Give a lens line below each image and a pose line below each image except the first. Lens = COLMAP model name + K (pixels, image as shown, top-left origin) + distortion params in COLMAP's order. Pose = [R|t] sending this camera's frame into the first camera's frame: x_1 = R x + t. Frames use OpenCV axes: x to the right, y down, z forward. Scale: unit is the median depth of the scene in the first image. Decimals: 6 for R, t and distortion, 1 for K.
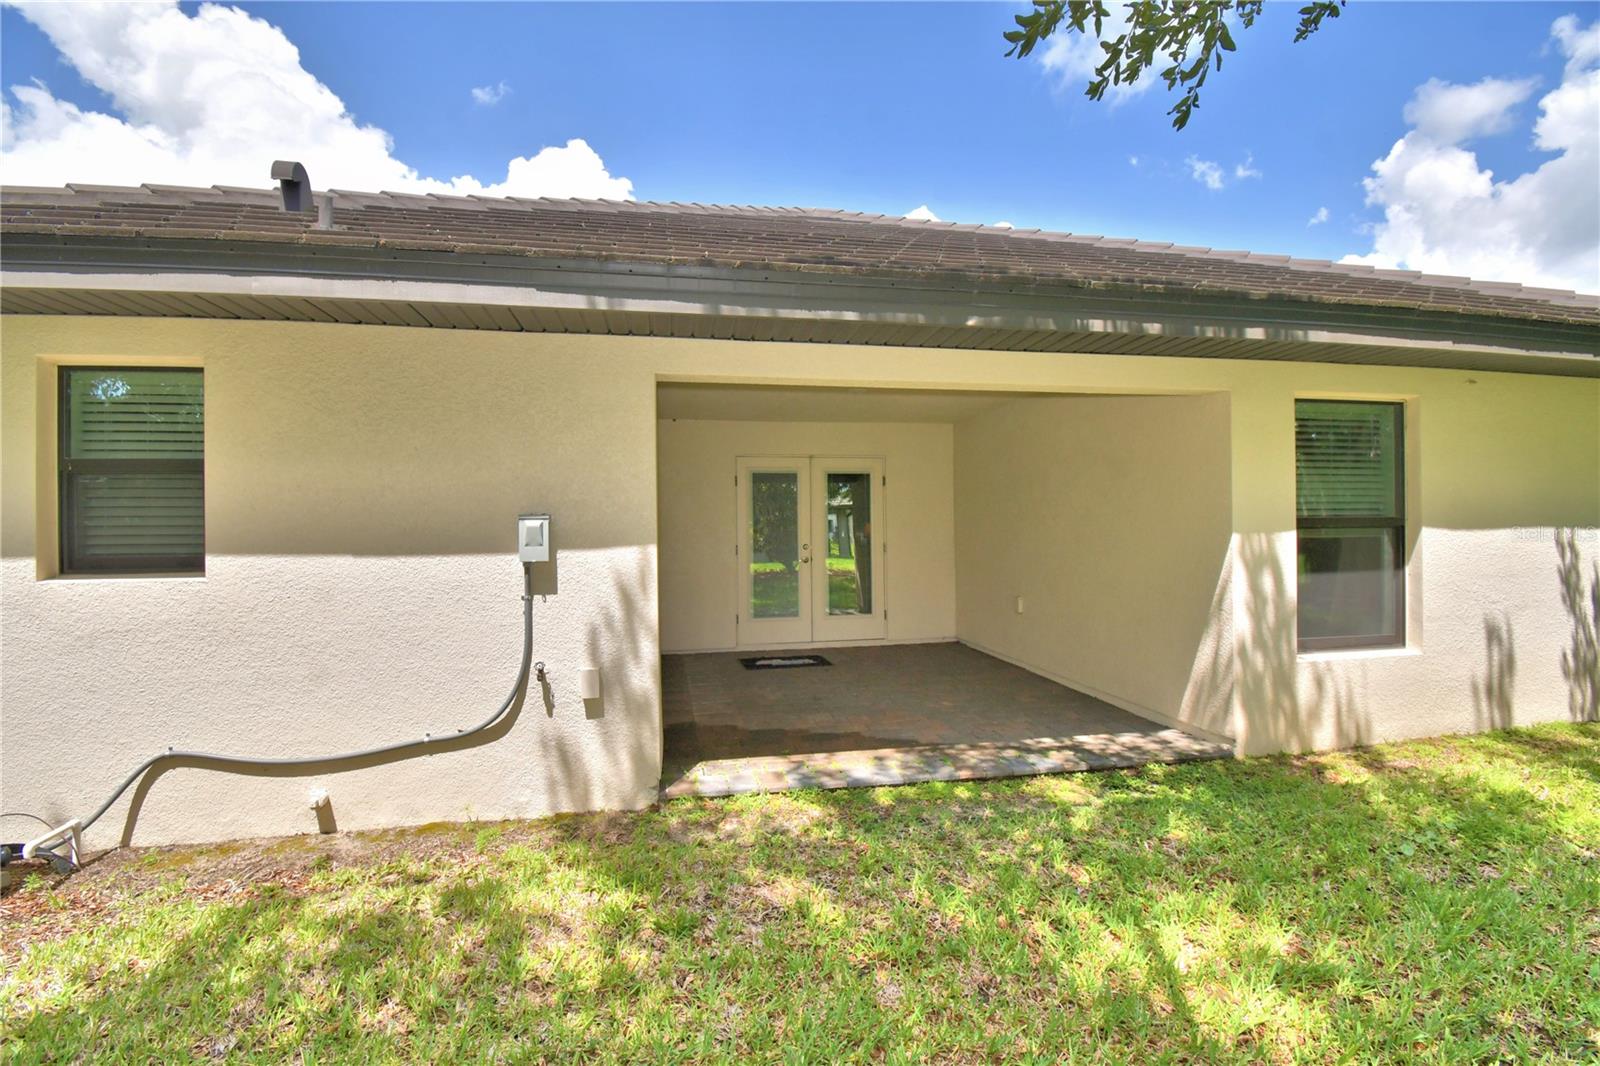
lens RADIAL K [[704.5, 0, 800.0], [0, 704.5, 533.0], [0, 0, 1]] dist [0.019792, -0.026472]
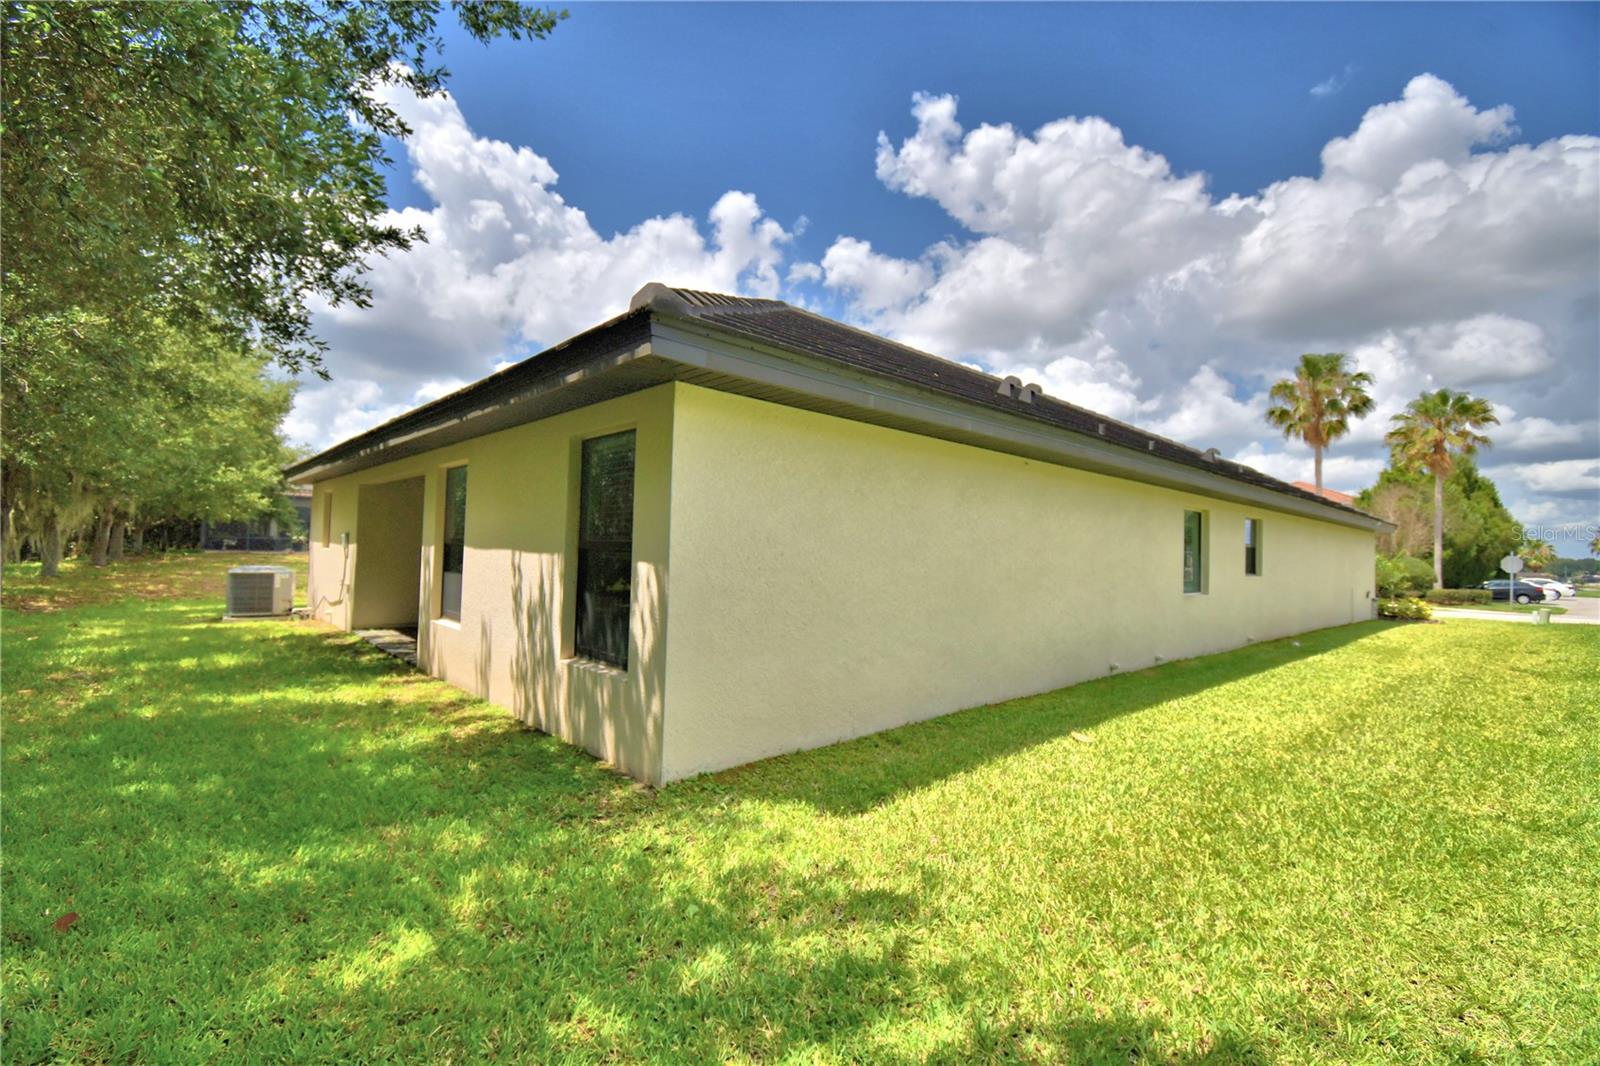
lens RADIAL K [[688.7, 0, 800.0], [0, 688.7, 533.0], [0, 0, 1]] dist [0.018827, -0.022218]
pose [[0.536414, 0.003355, -0.843948, 3.111862], [-0.041091, 0.998910, -0.022147, -0.037285], [0.842954, 0.046559, 0.535967, 0.982452]]
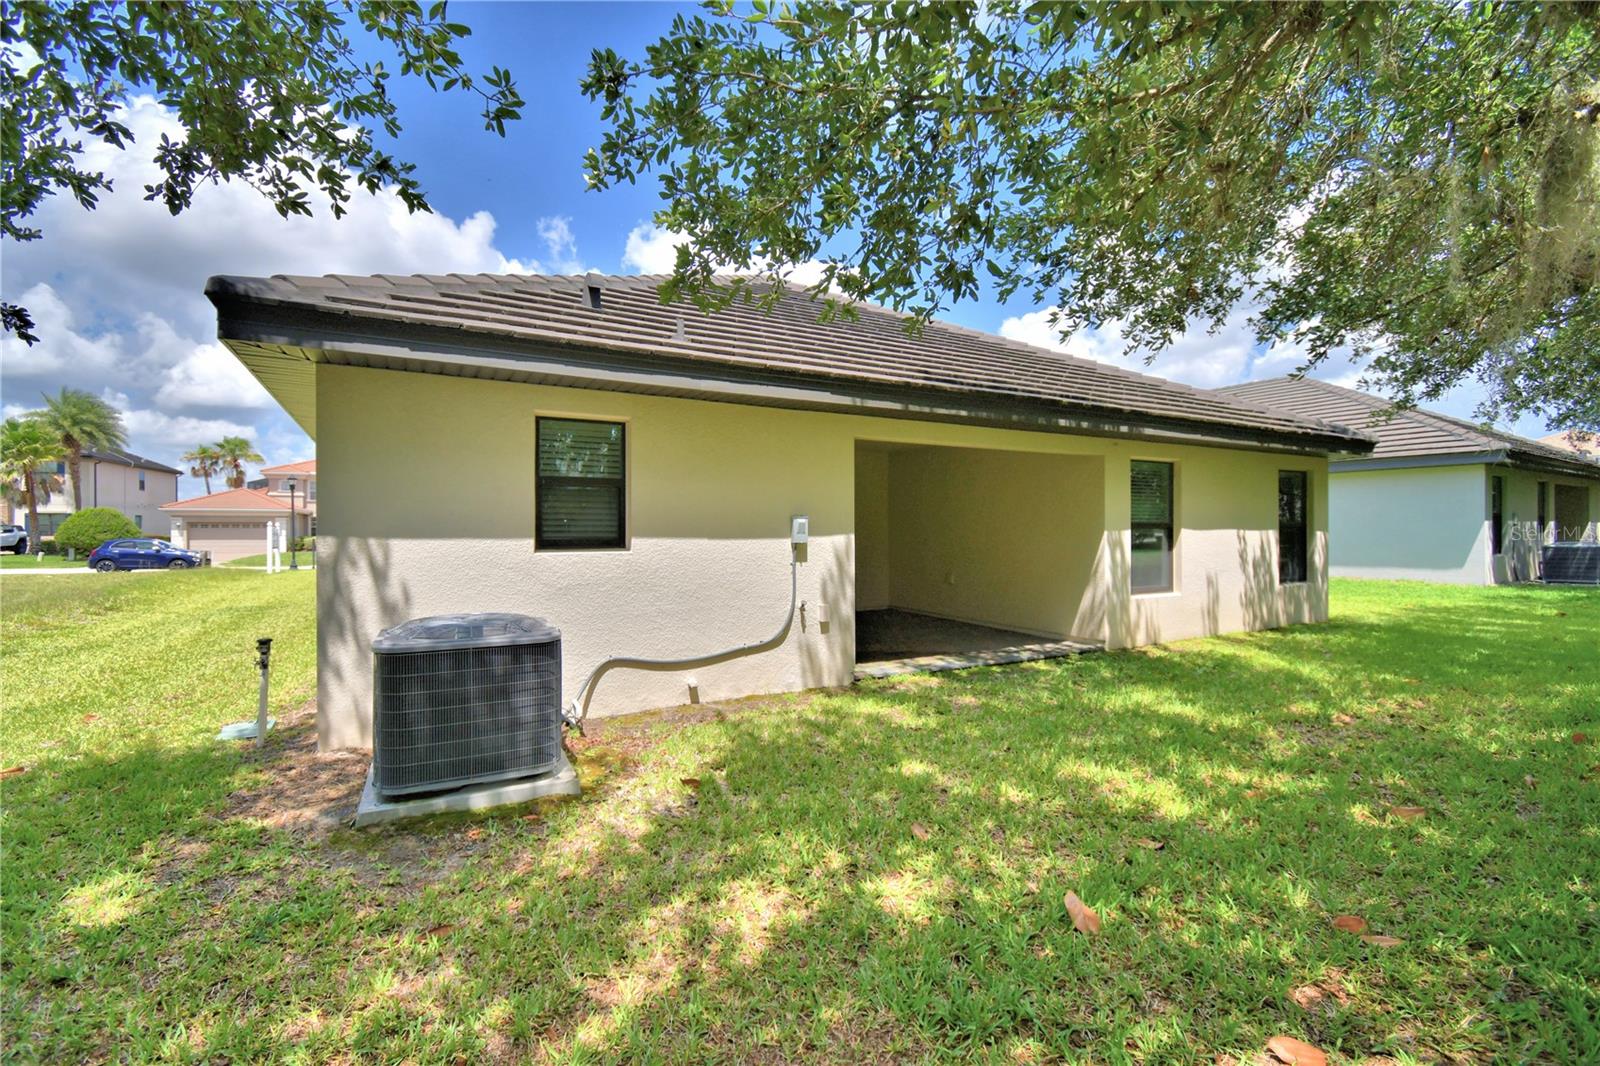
lens RADIAL K [[704.5, 0, 800.0], [0, 704.5, 533.0], [0, 0, 1]] dist [0.019792, -0.026472]
pose [[0.947908, 0.007064, 0.318466, -0.863076], [-0.006682, 0.999975, -0.002293, 0.019094], [-0.318474, 0.000046, 0.947932, -0.596784]]
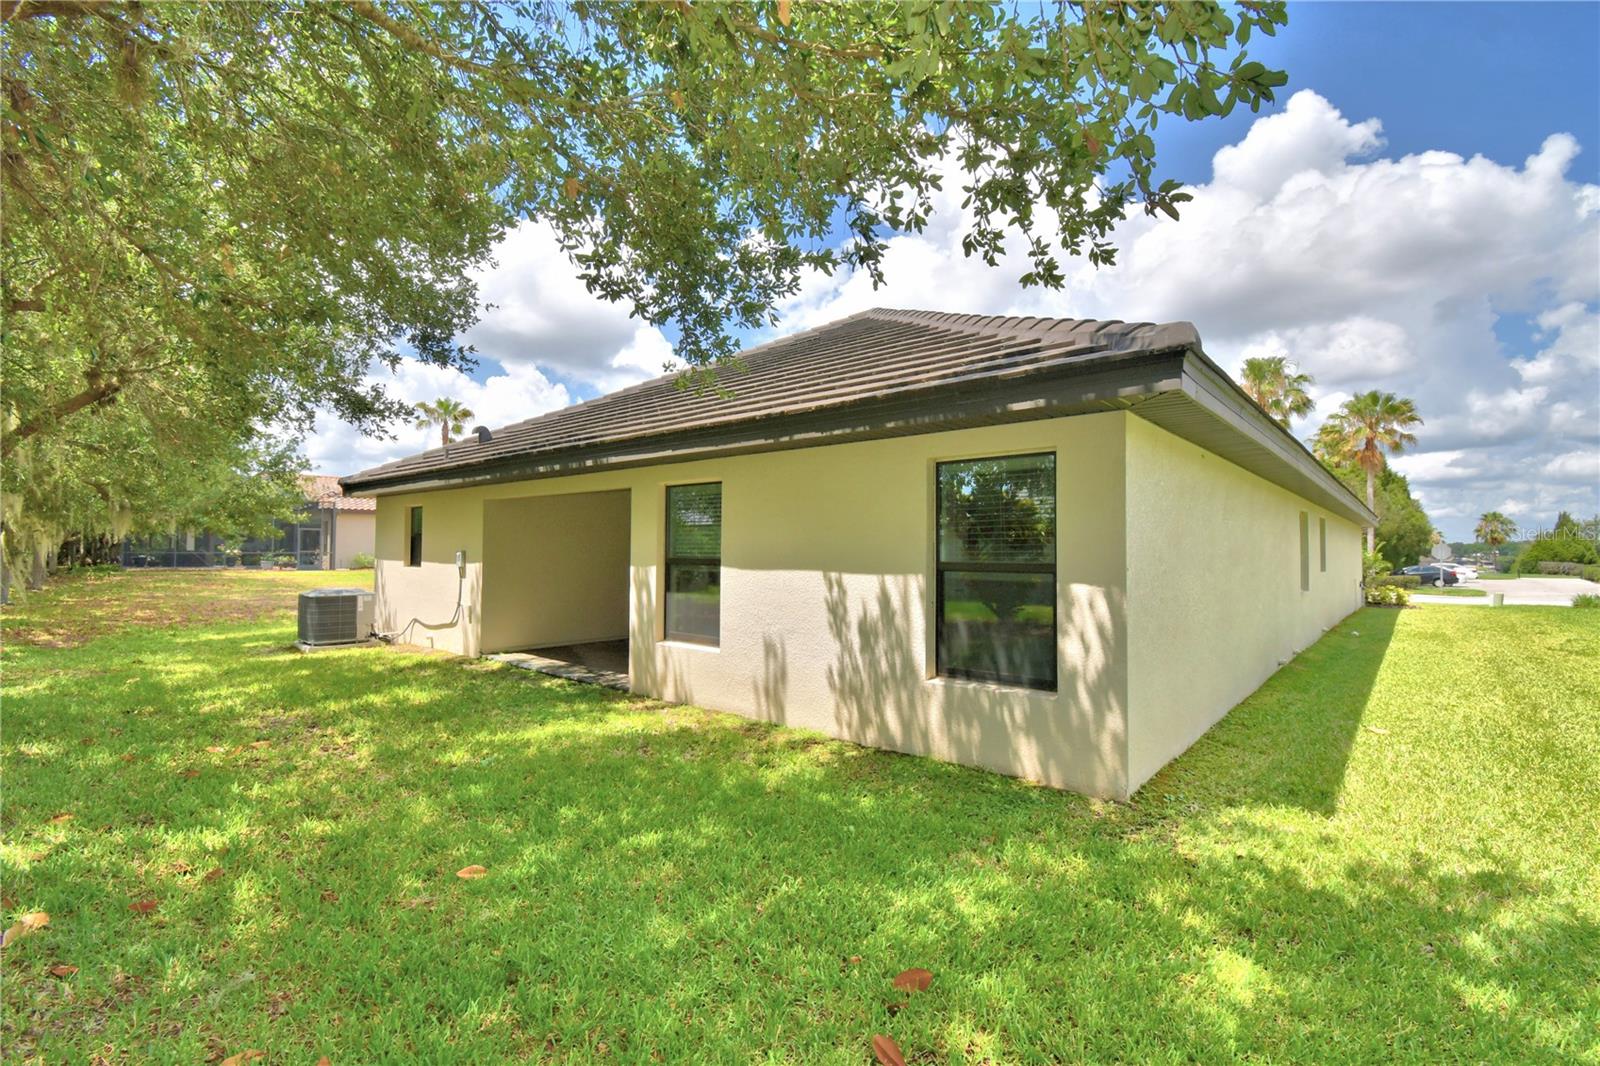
lens RADIAL K [[704.5, 0, 800.0], [0, 704.5, 533.0], [0, 0, 1]] dist [0.019792, -0.026472]
pose [[0.627870, -0.006982, -0.778287, 2.634479], [-0.019184, 0.999517, -0.024442, -0.050686], [0.778082, 0.030277, 0.627433, 0.232342]]
